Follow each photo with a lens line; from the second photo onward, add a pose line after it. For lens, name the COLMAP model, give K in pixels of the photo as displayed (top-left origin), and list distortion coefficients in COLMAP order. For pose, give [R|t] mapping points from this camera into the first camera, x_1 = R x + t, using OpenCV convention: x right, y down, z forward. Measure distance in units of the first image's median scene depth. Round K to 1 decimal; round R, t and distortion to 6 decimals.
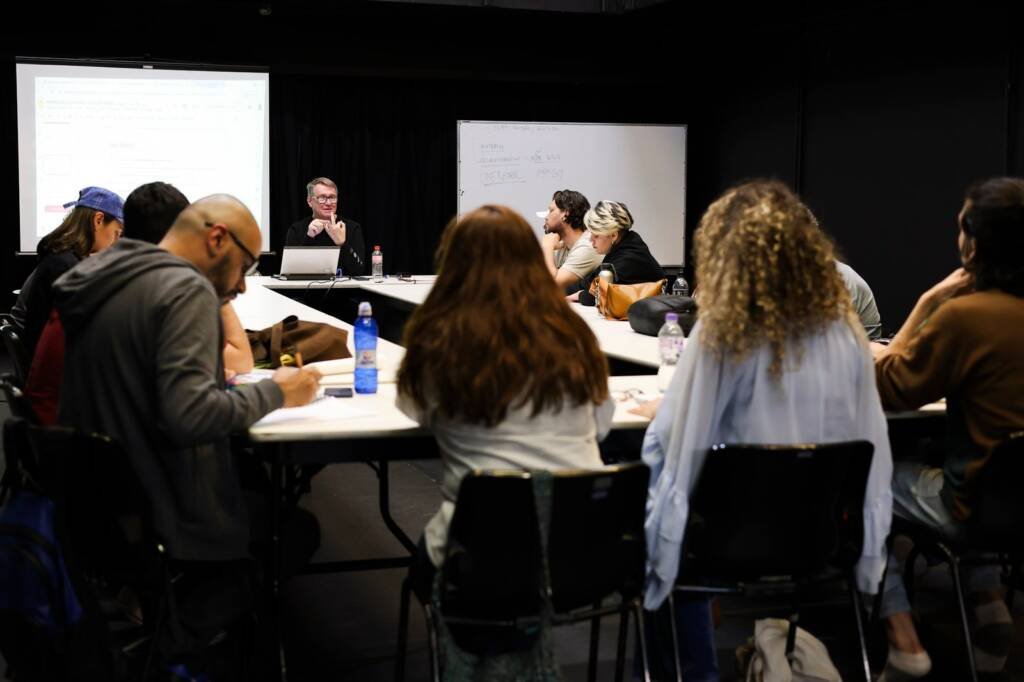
lens RADIAL K [[1453.3, 0, 512.0], [0, 1453.3, 341.0], [0, 0, 1]] dist [0.078962, -0.292144]
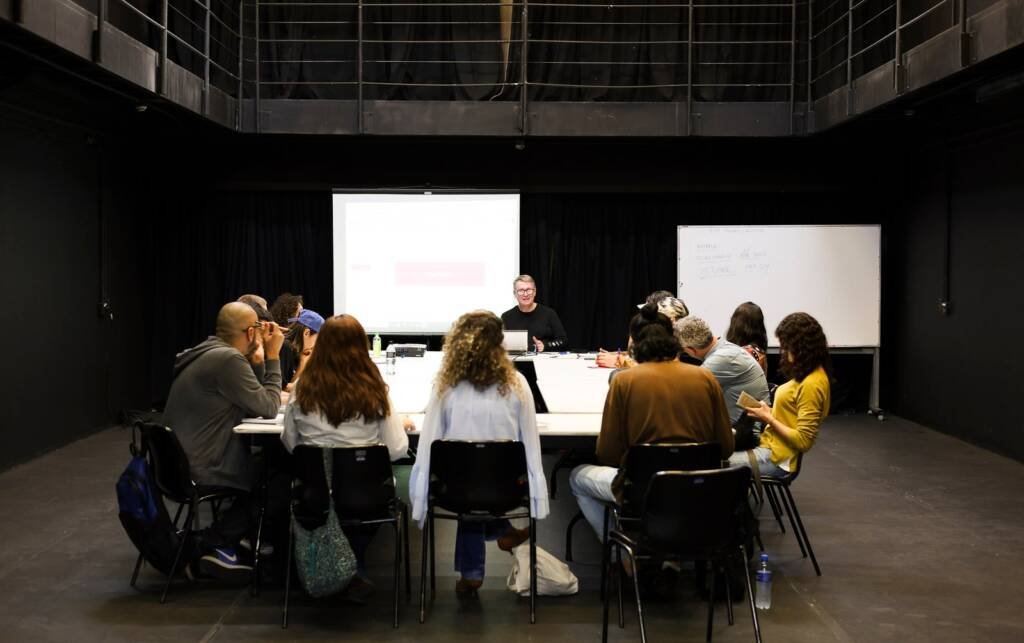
lens RADIAL K [[1477.5, 0, 512.0], [0, 1477.5, 321.5], [0, 0, 1]] dist [0.008423, 0.011956]
pose [[0.953691, 0.001019, -0.300785, 0.224793], [-0.020554, 0.997878, -0.061789, 0.008868], [0.300084, 0.065110, 0.951688, -0.239195]]
